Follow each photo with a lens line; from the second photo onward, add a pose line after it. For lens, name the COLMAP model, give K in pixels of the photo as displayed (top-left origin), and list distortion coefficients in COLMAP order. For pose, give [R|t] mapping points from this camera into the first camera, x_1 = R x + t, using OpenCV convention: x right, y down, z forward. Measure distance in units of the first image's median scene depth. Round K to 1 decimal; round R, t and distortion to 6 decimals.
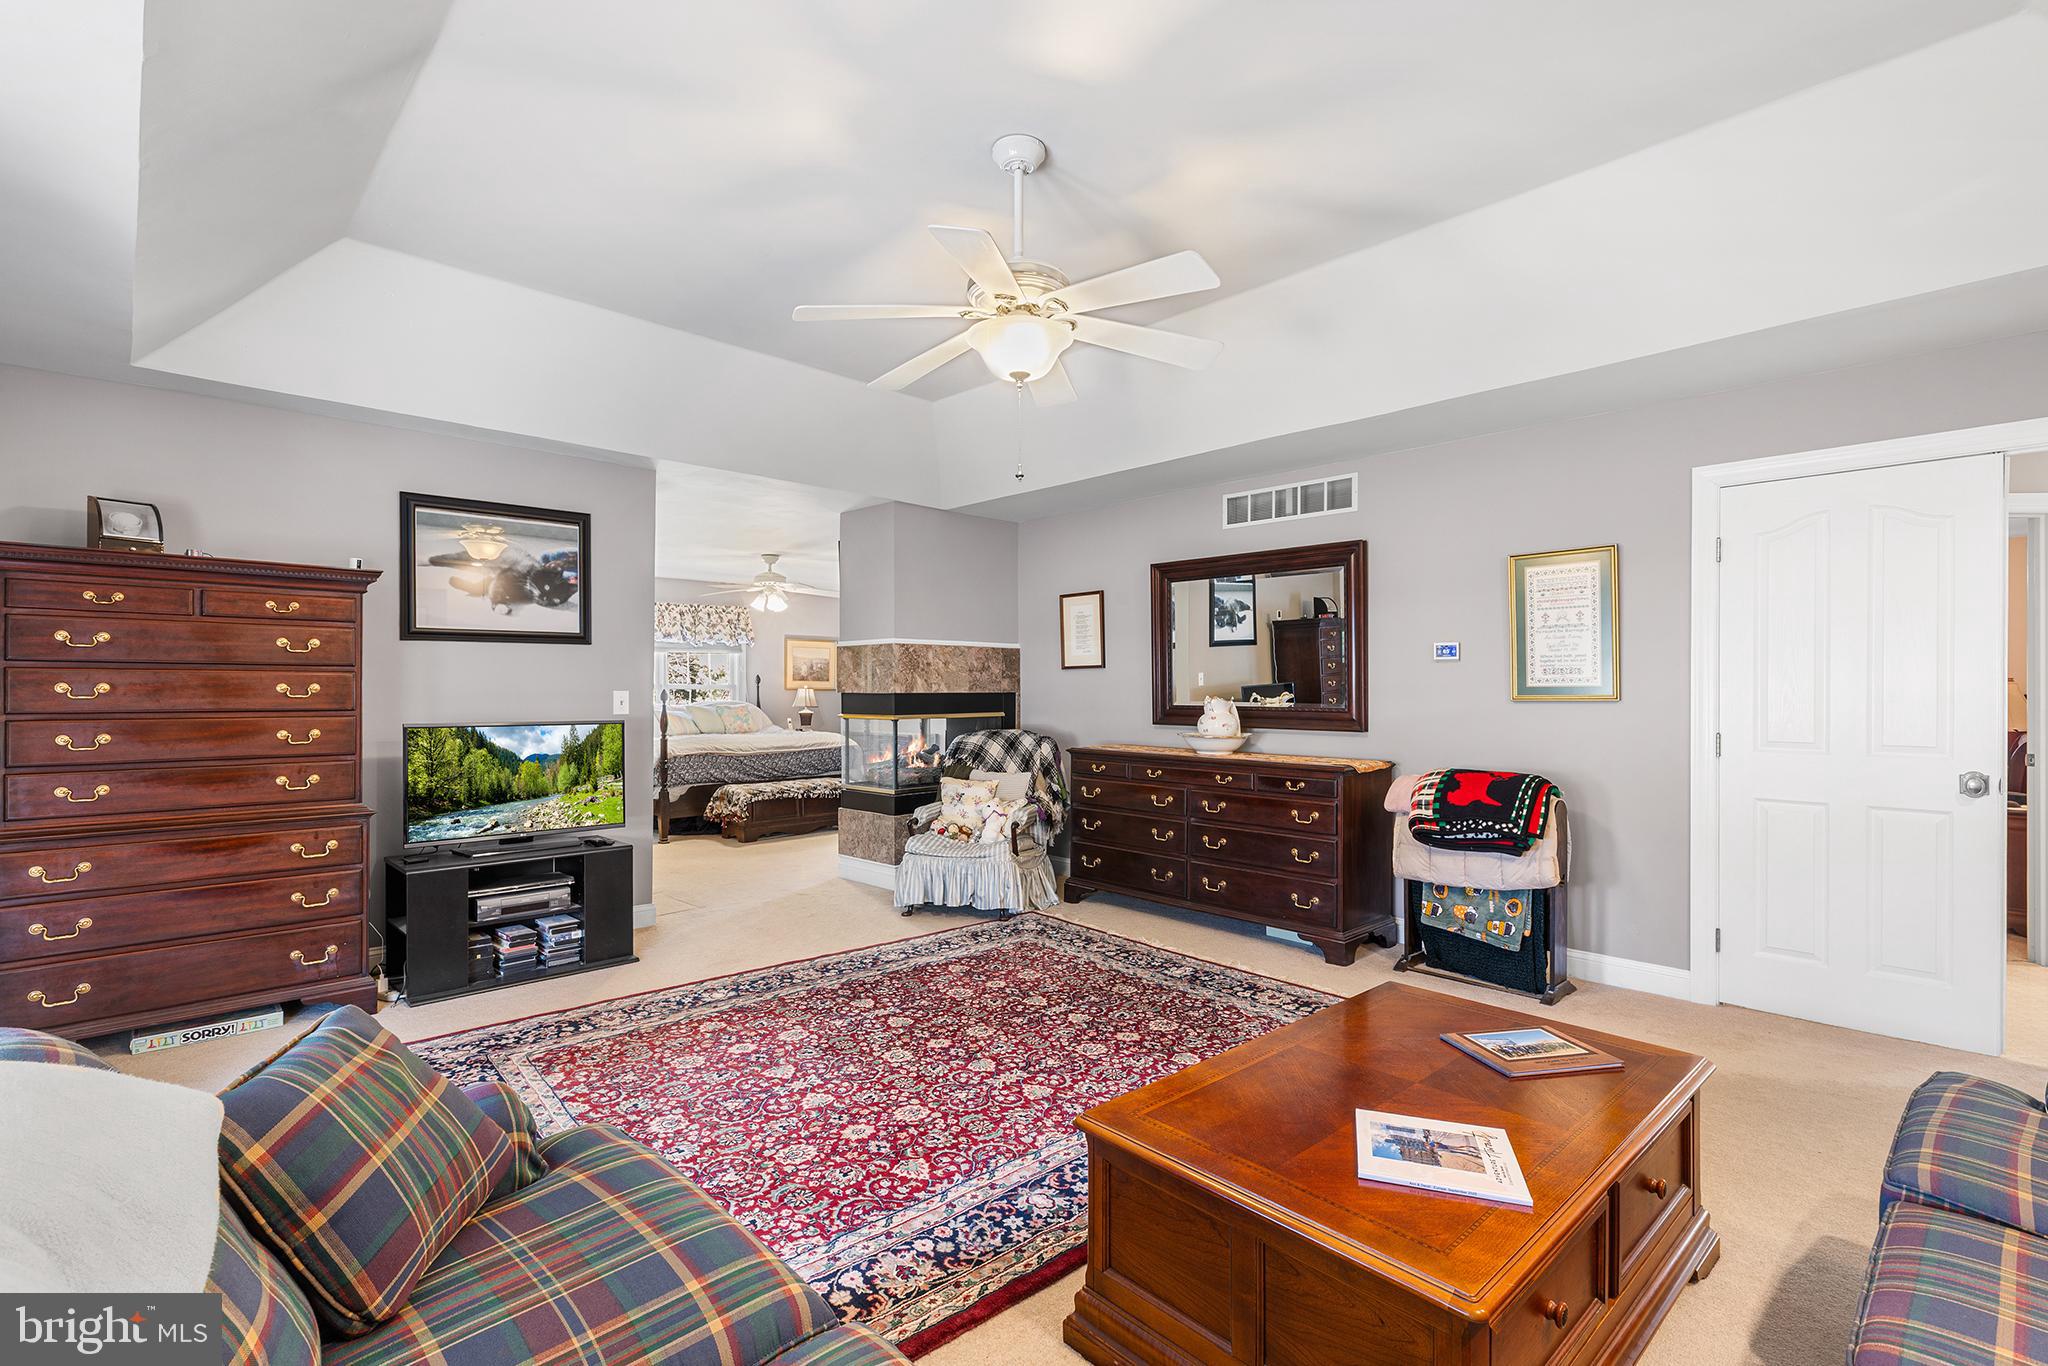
lens RADIAL K [[925.8, 0, 1027.5], [0, 925.8, 687.4], [0, 0, 1]] dist [0.002990, -0.000344]
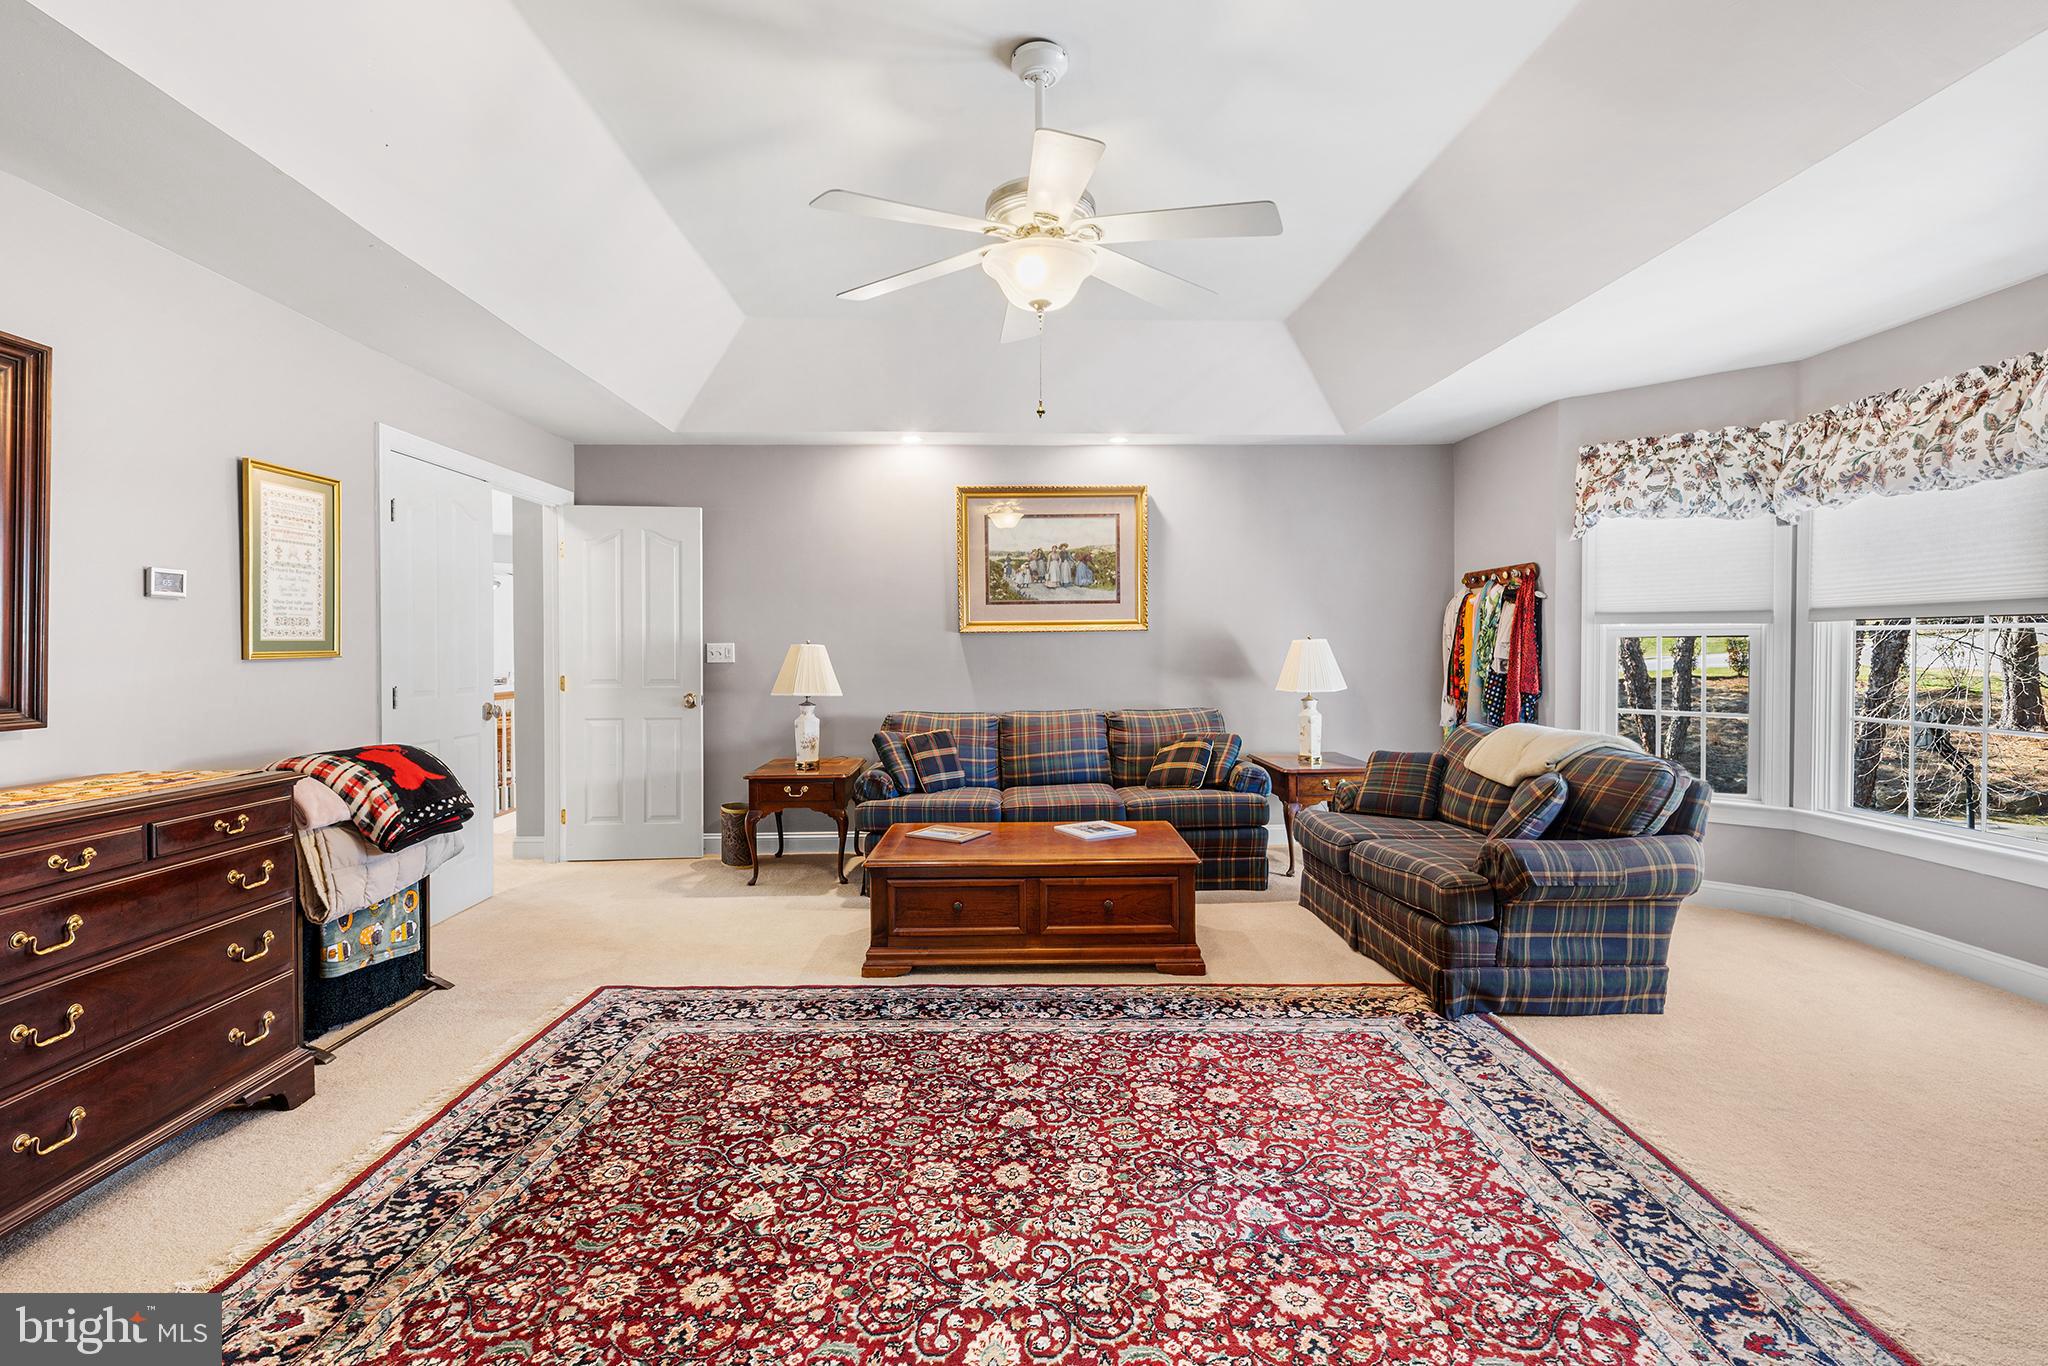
lens RADIAL K [[925.8, 0, 1020.3], [0, 925.8, 668.4], [0, 0, 1]] dist [0.002990, -0.000344]
pose [[-0.736090, -0.011630, 0.676783, -0.459117], [0.002750, 0.999793, 0.020171, 0.009197], [-0.676878, 0.016709, -0.735906, 1.251970]]
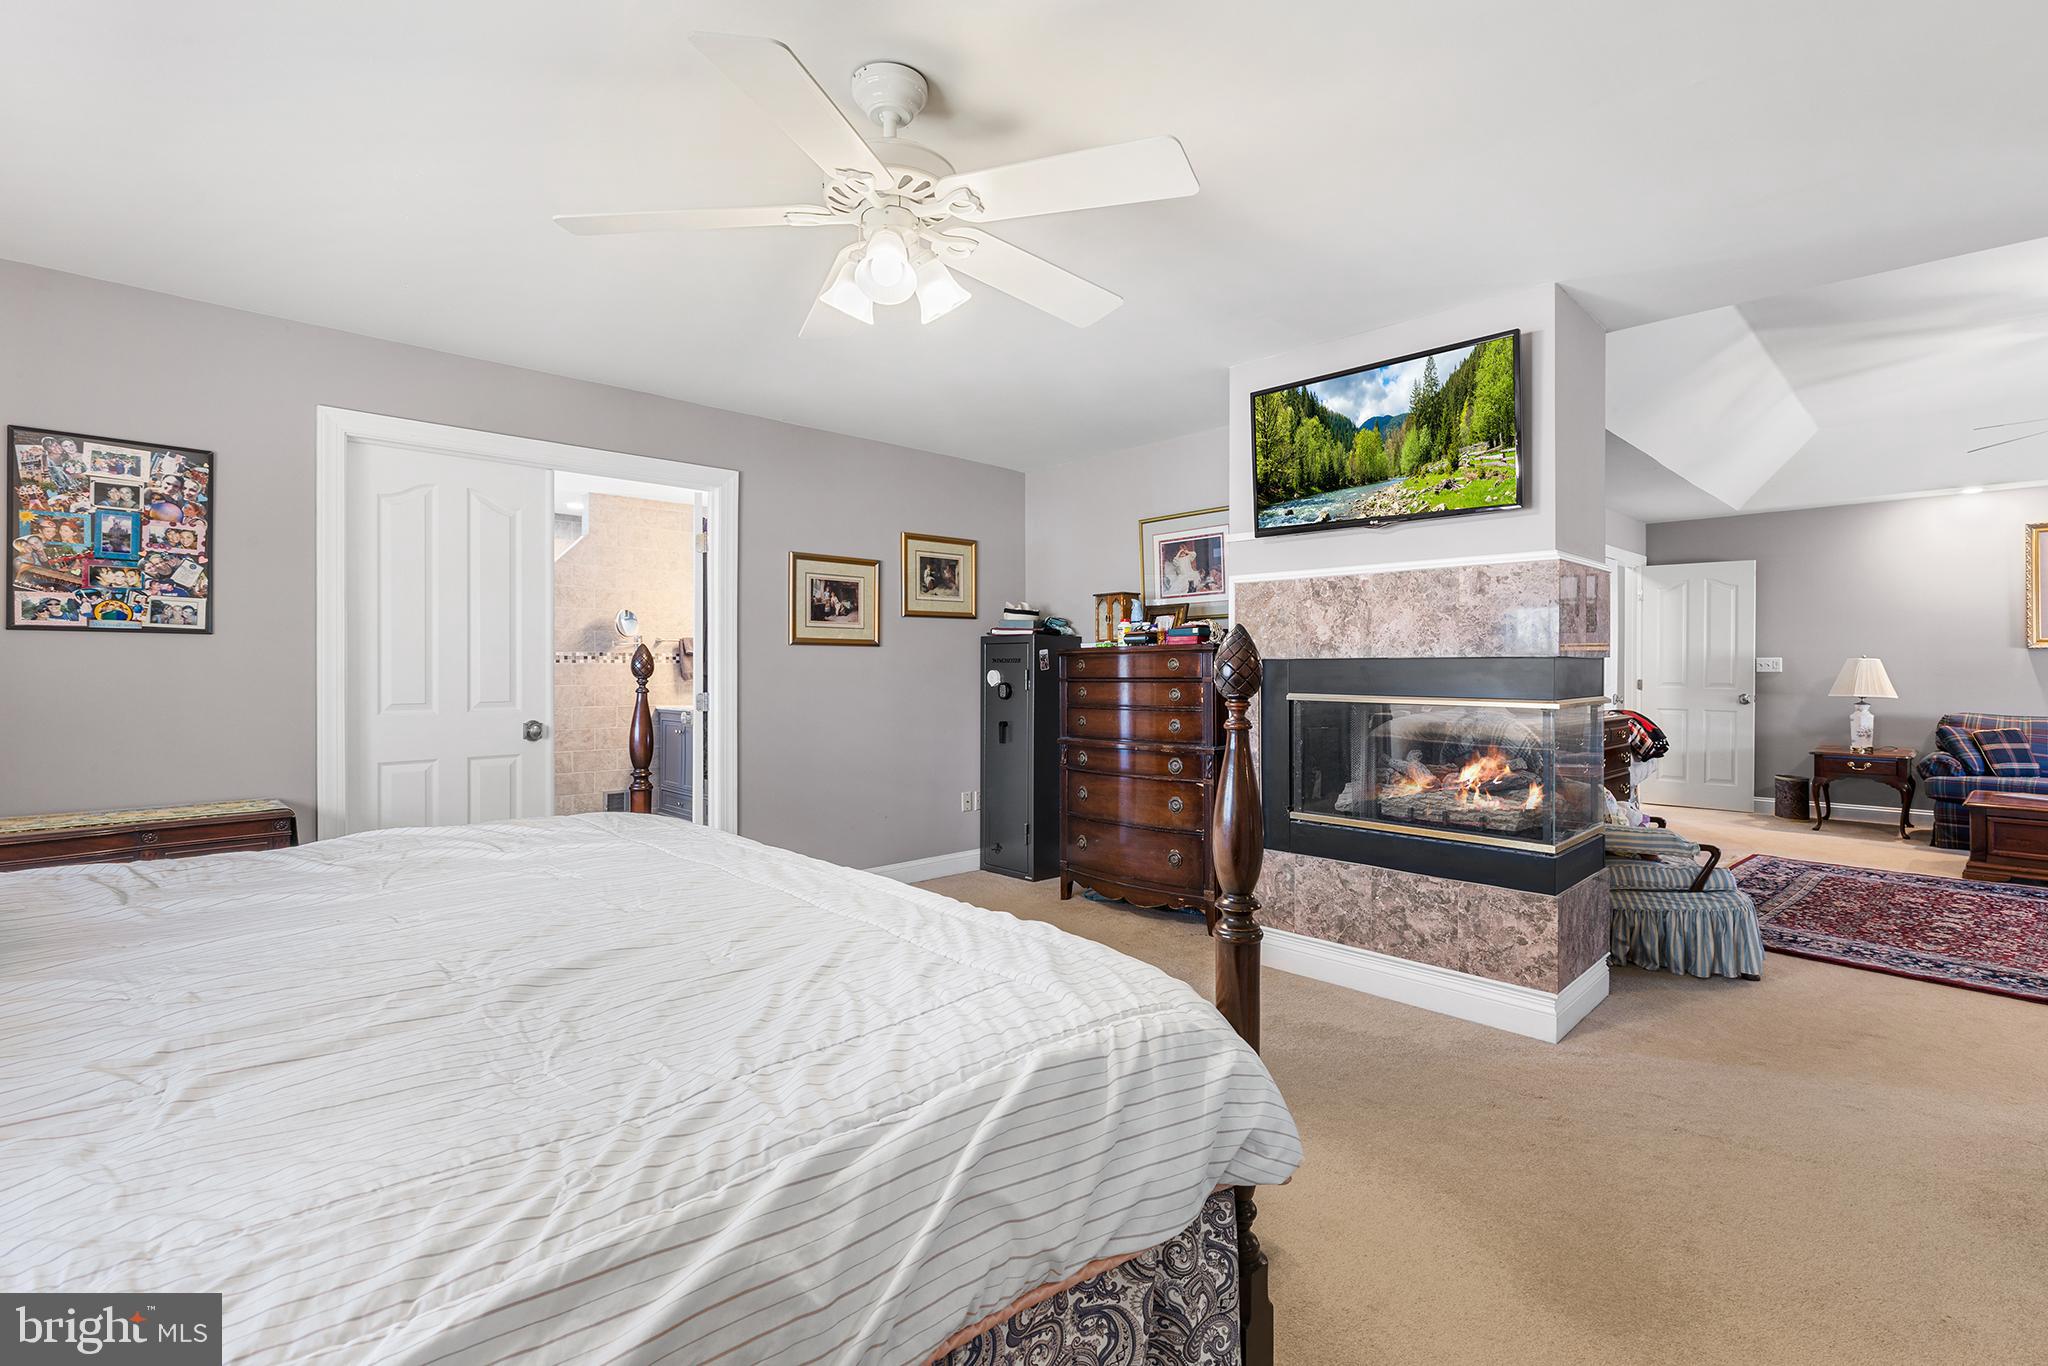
lens RADIAL K [[925.8, 0, 1033.9], [0, 925.8, 663.2], [0, 0, 1]] dist [0.002990, -0.000344]
pose [[0.001038, 0.003191, 0.999994, -1.109114], [-0.001072, 0.999994, -0.003190, 0.017449], [-0.999999, -0.001069, 0.001041, 2.067477]]
